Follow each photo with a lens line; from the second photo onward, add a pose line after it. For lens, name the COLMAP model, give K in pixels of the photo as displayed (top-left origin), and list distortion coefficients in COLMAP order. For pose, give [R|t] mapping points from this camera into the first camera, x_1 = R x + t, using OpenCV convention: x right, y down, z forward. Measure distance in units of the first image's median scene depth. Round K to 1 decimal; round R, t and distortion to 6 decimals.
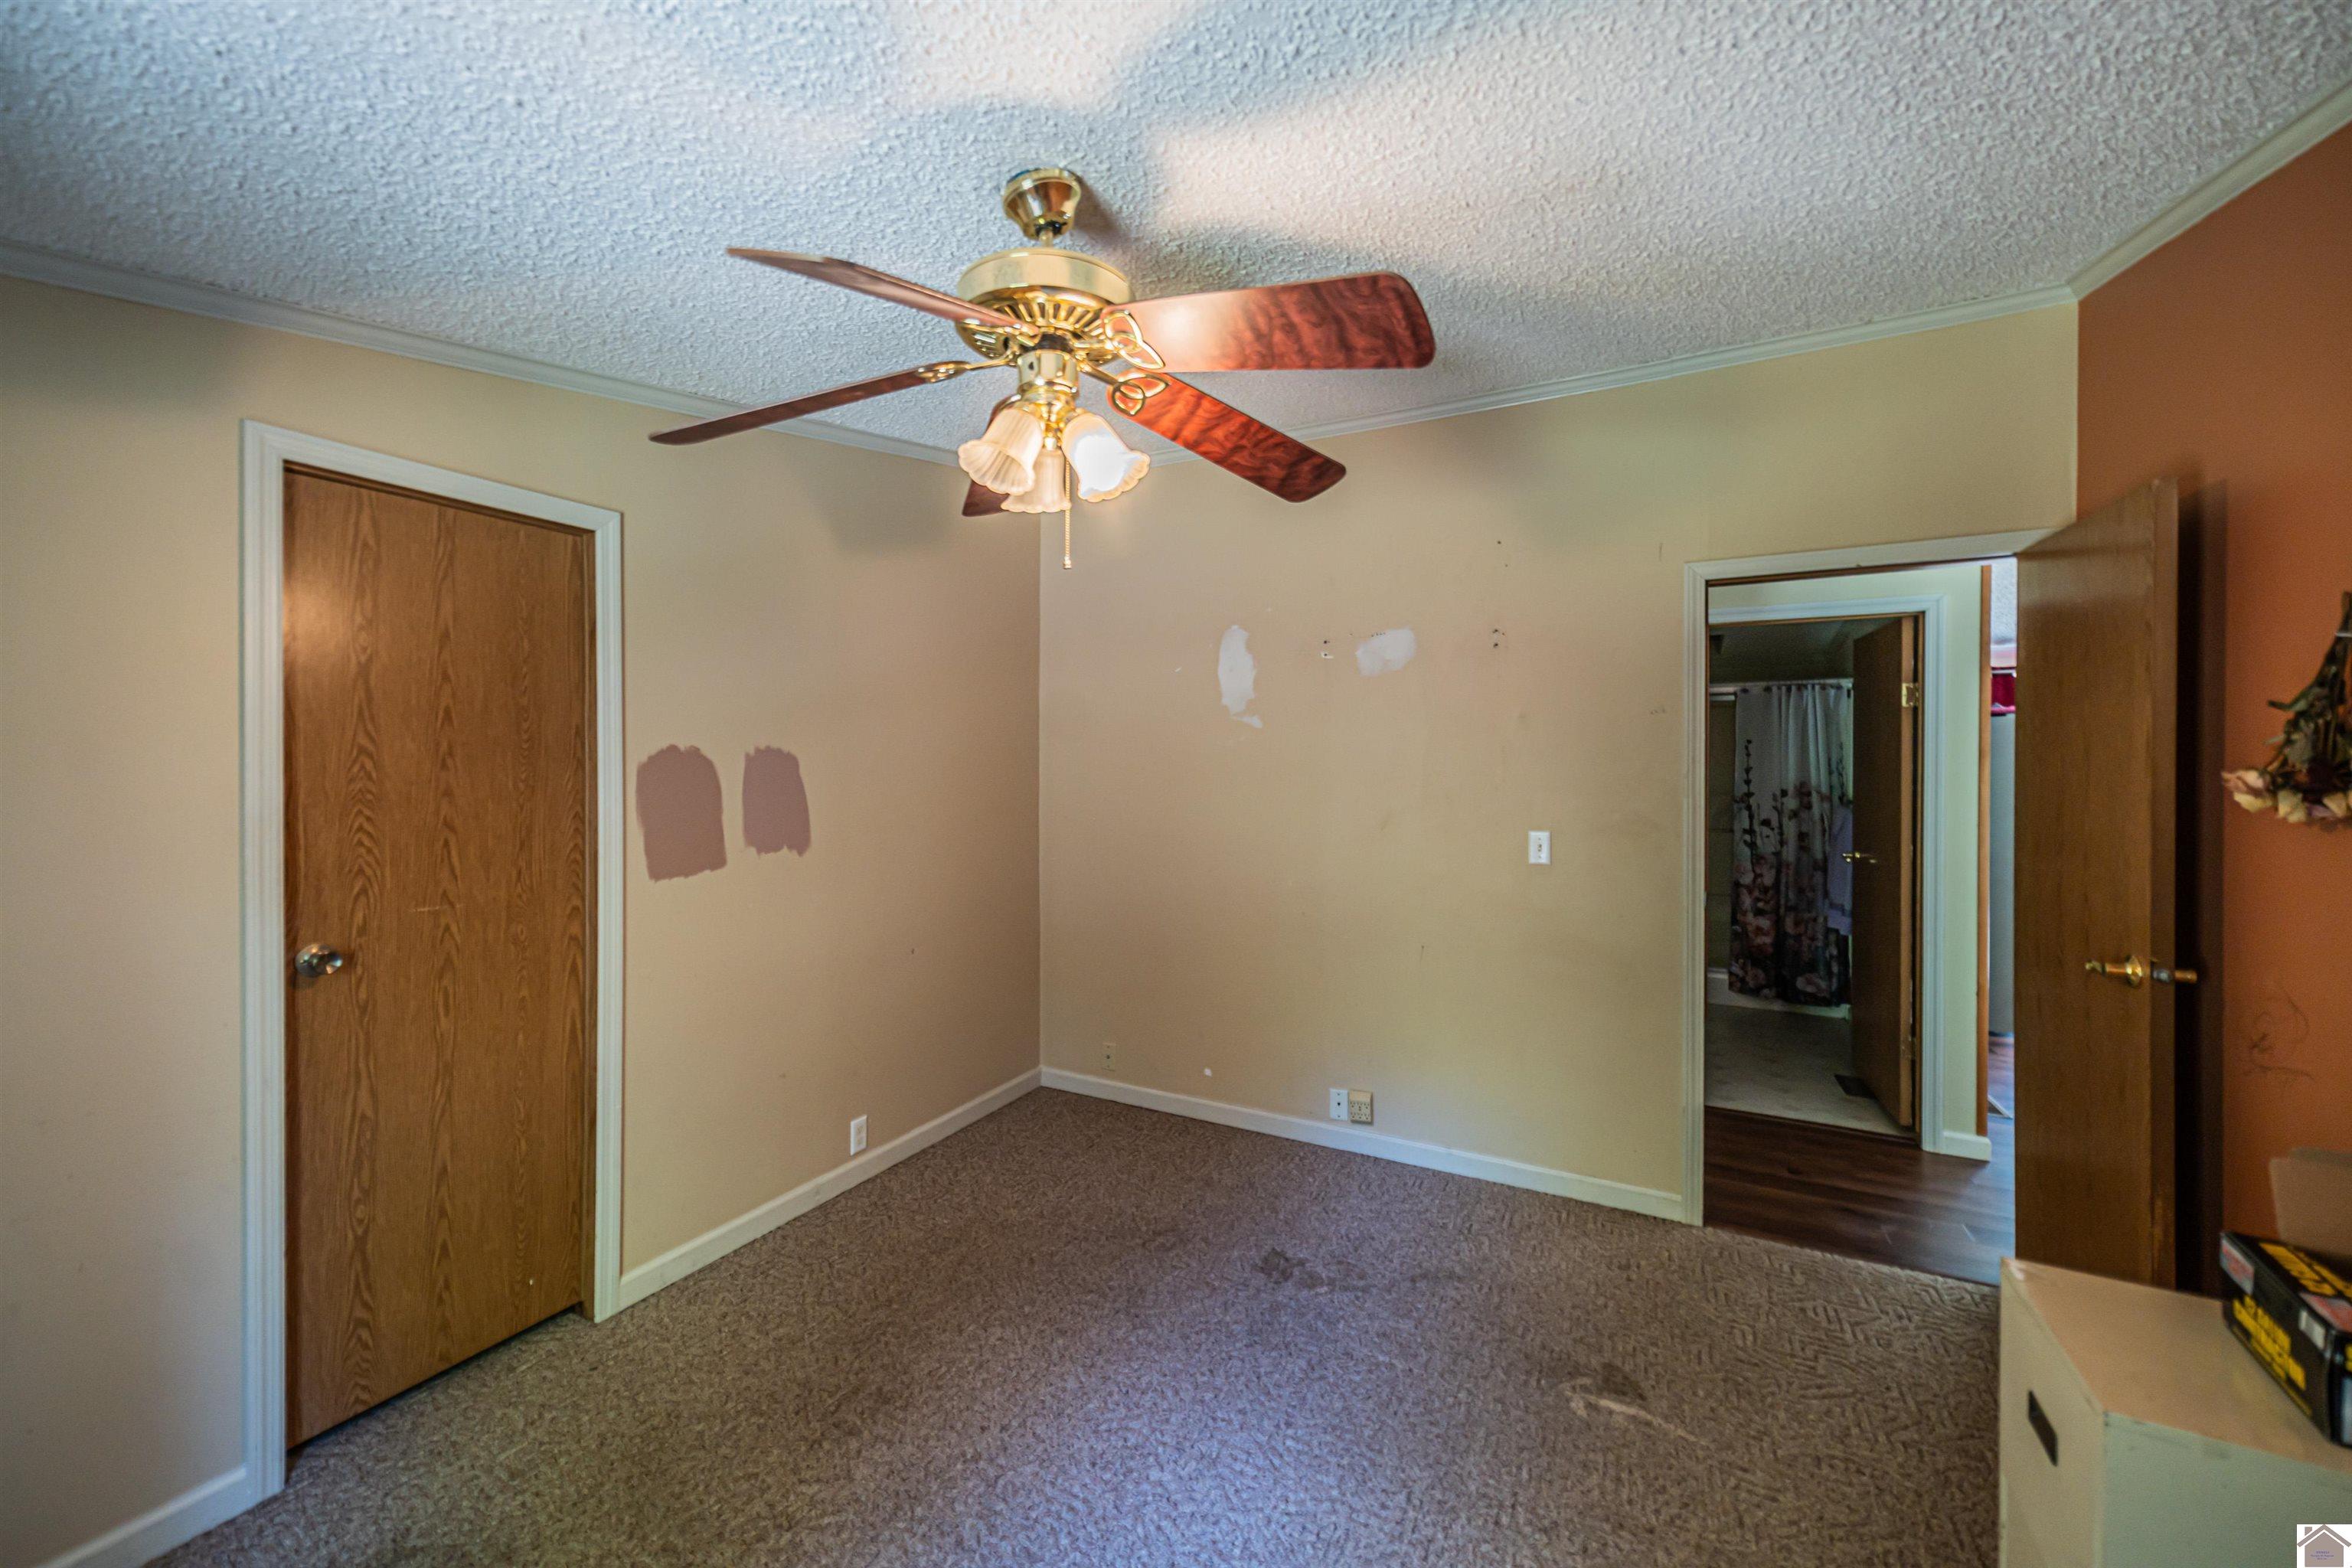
lens RADIAL K [[933.4, 0, 1130.0], [0, 933.4, 780.2], [0, 0, 1]] dist [0.000890, 0.000252]
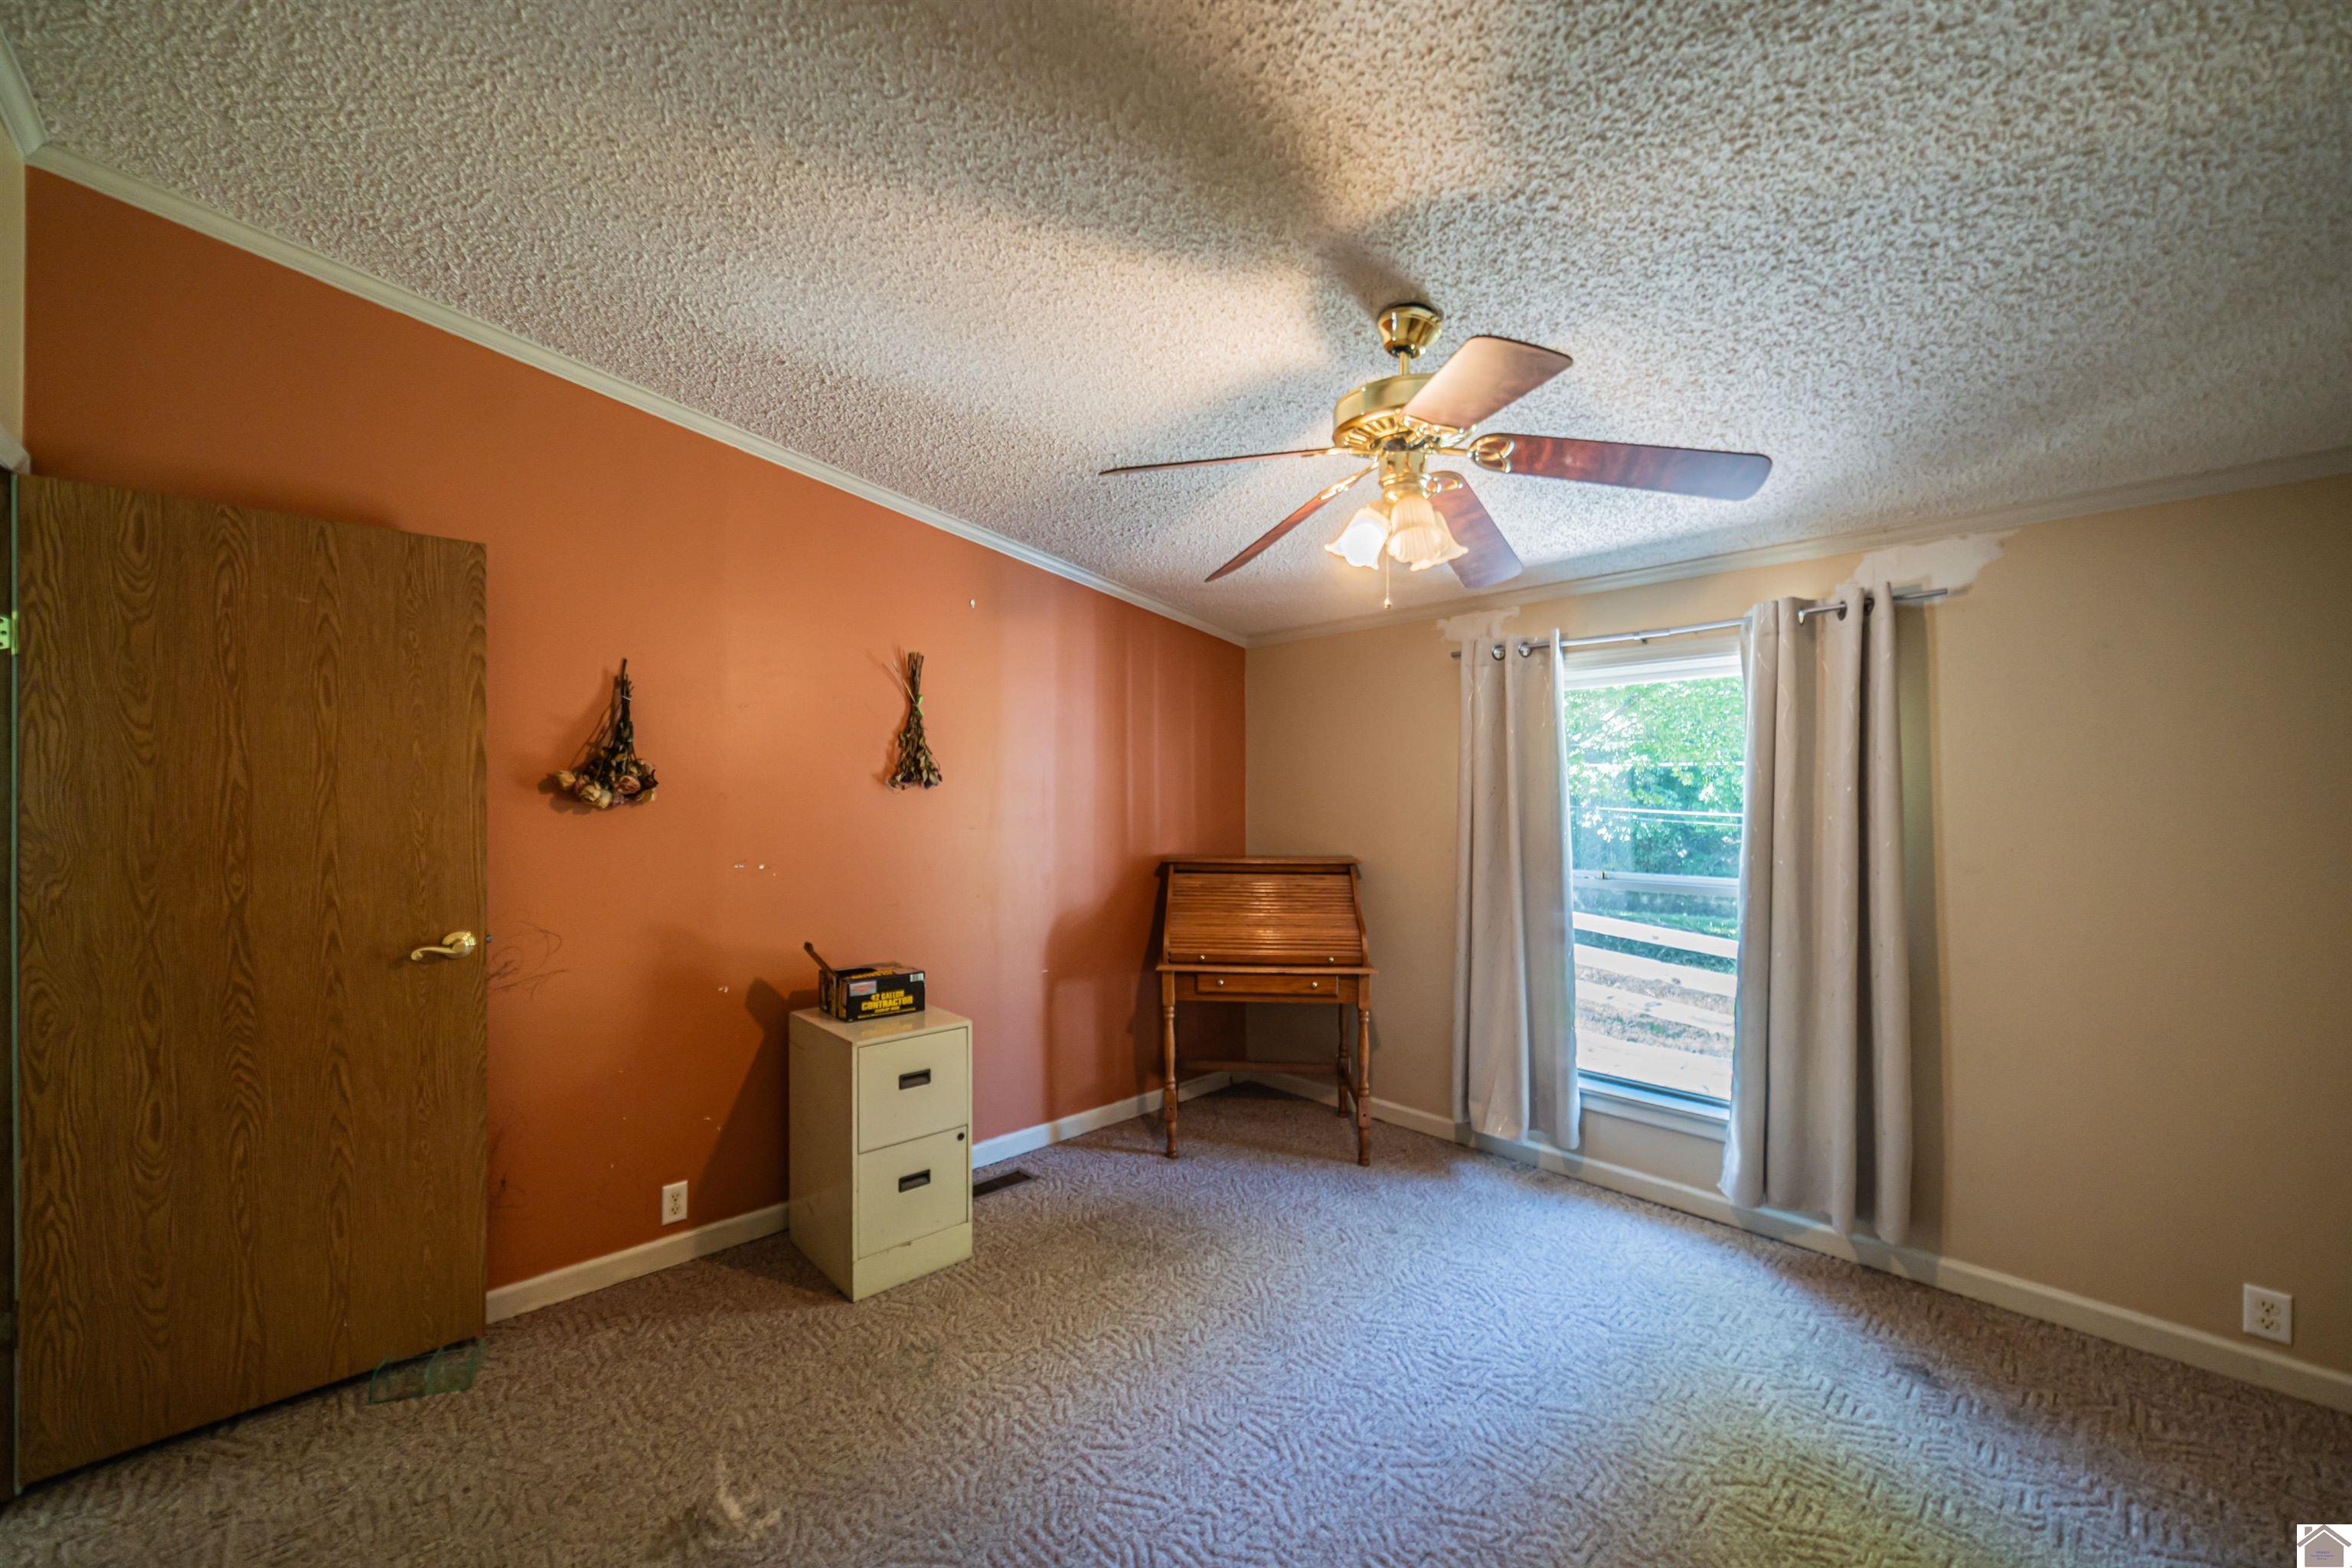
lens RADIAL K [[909.6, 0, 1115.5], [0, 909.6, 796.4], [0, 0, 1]] dist [0.000502, 0.000179]
pose [[-0.942266, -0.002841, 0.334855, -0.079187], [0.006024, 0.999658, 0.025432, -0.007856], [-0.334812, 0.025981, -0.941927, 1.355946]]
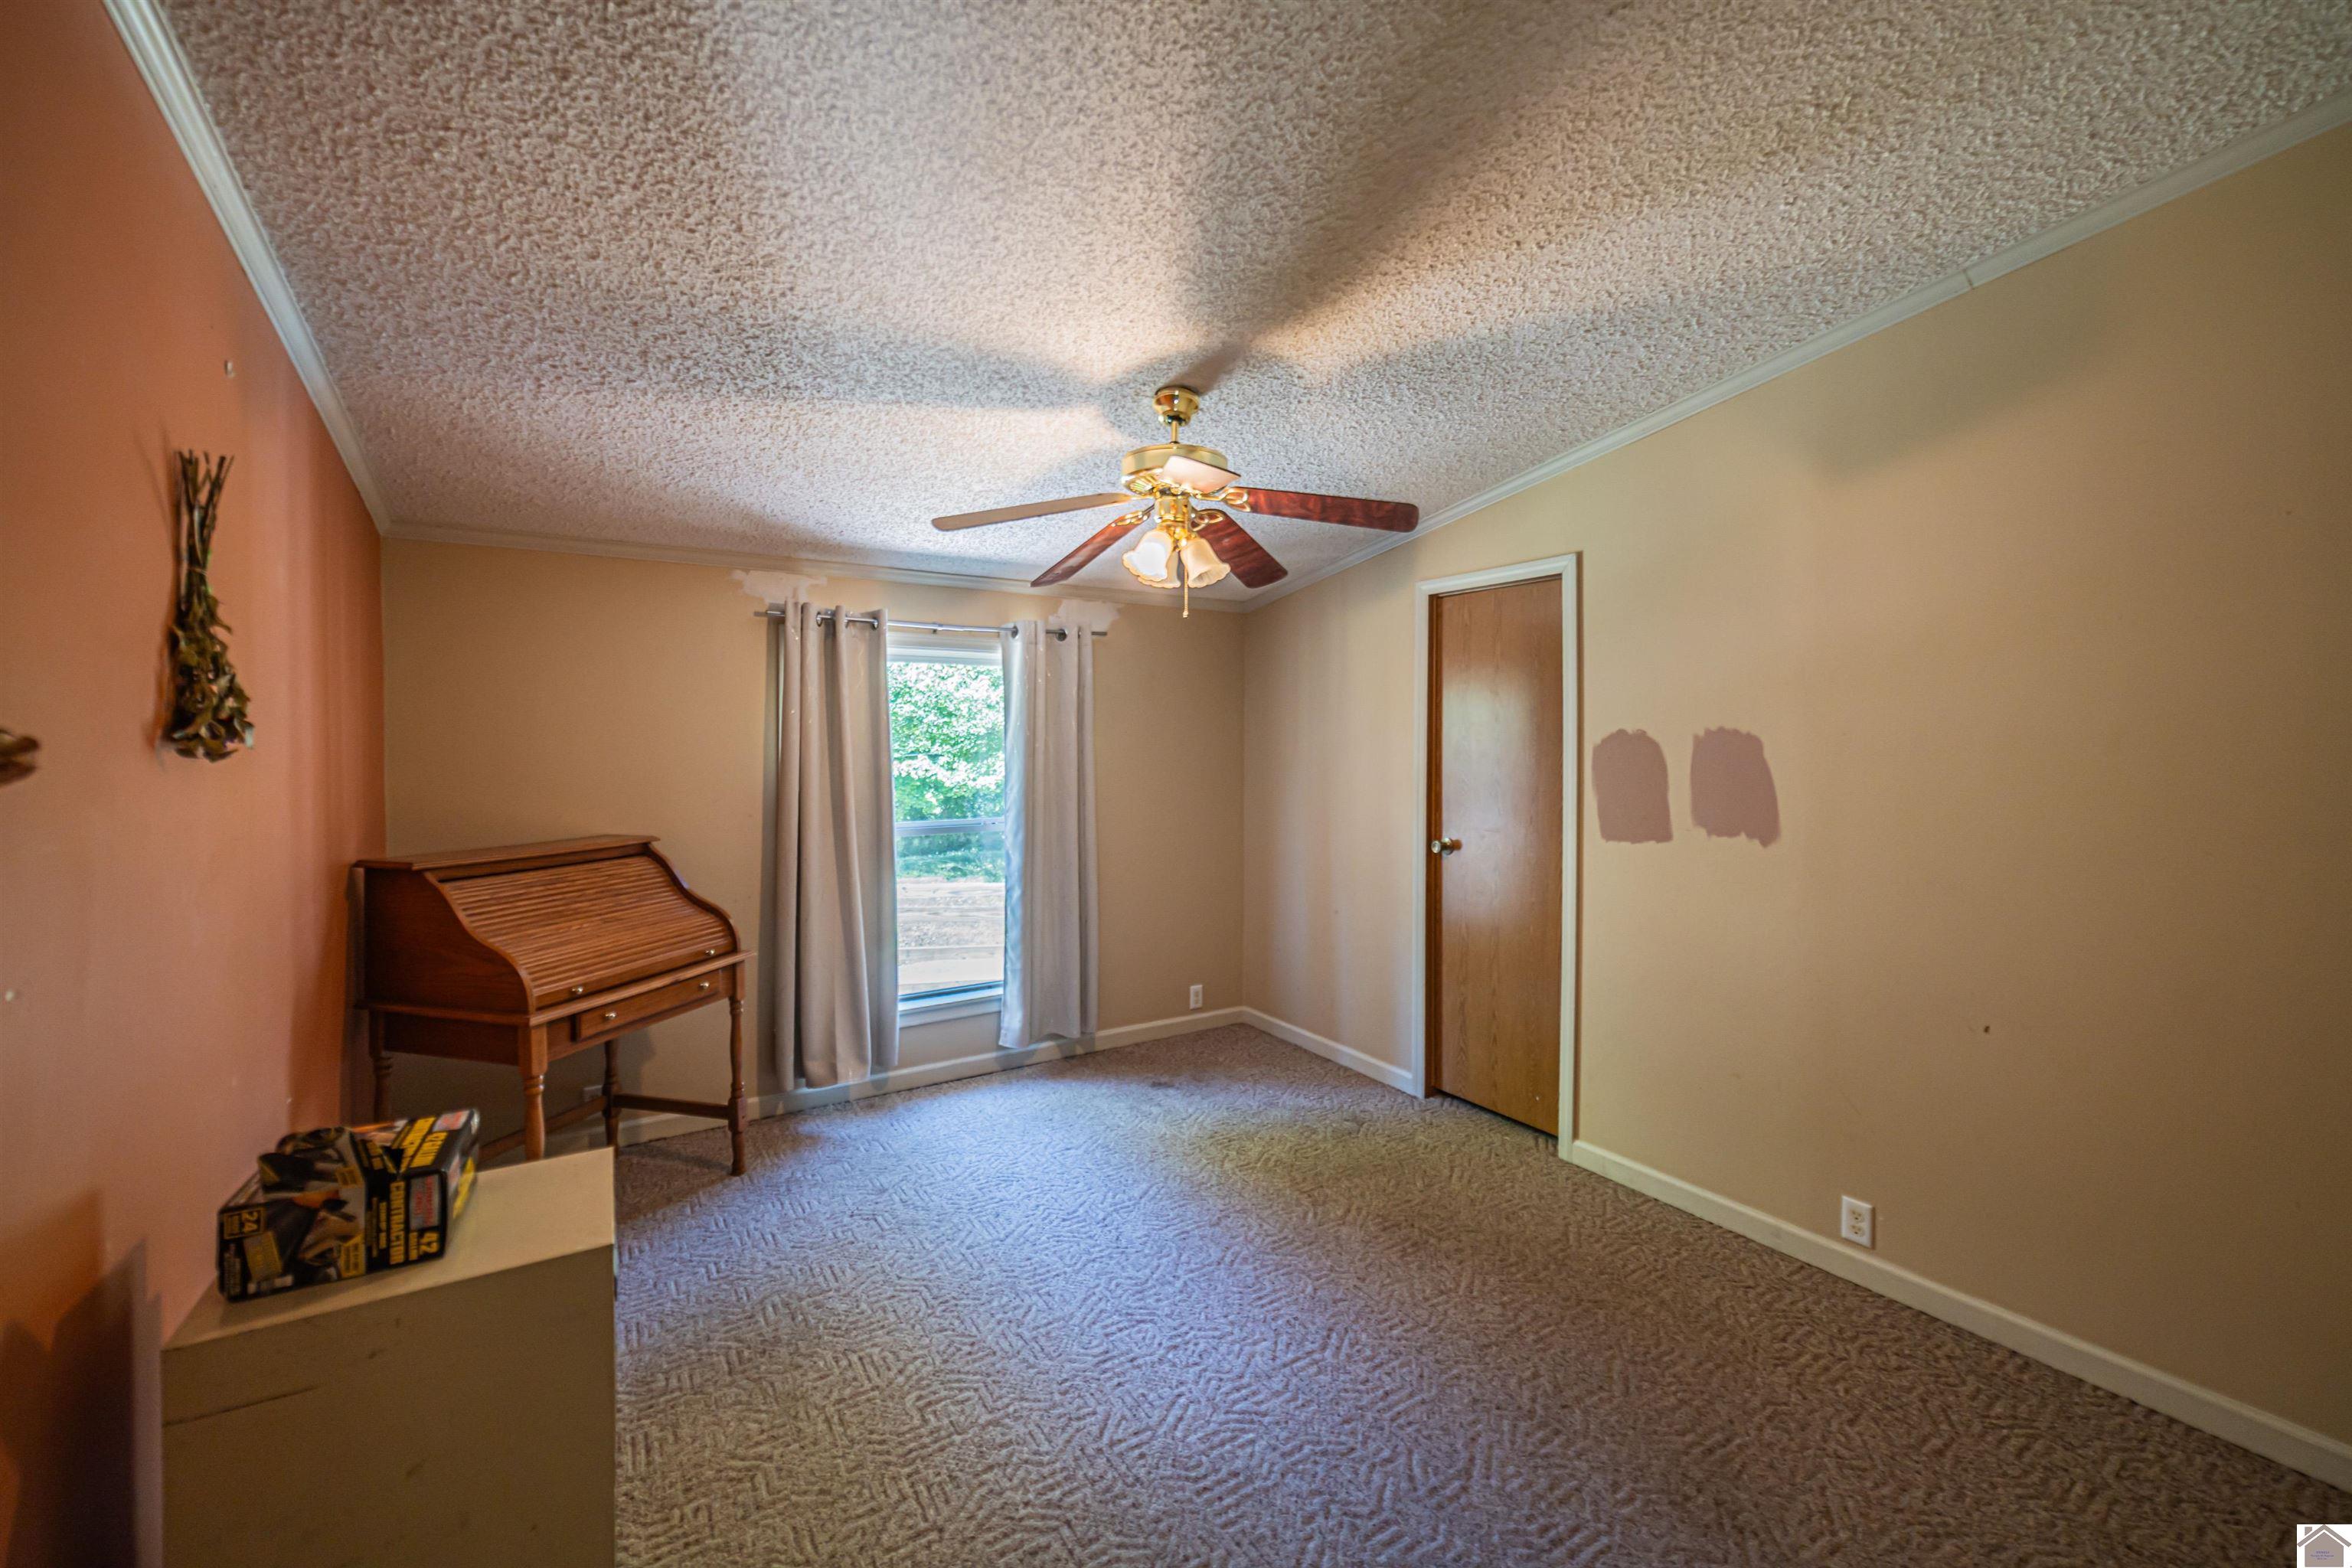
lens RADIAL K [[929.6, 0, 1178.9], [0, 929.6, 771.7], [0, 0, 1]] dist [0.001107, 0.000252]
pose [[-0.478114, 0.019094, -0.878090, 0.807182], [-0.021556, 0.999207, 0.033465, -0.010981], [0.878033, 0.034928, -0.477323, 1.060518]]
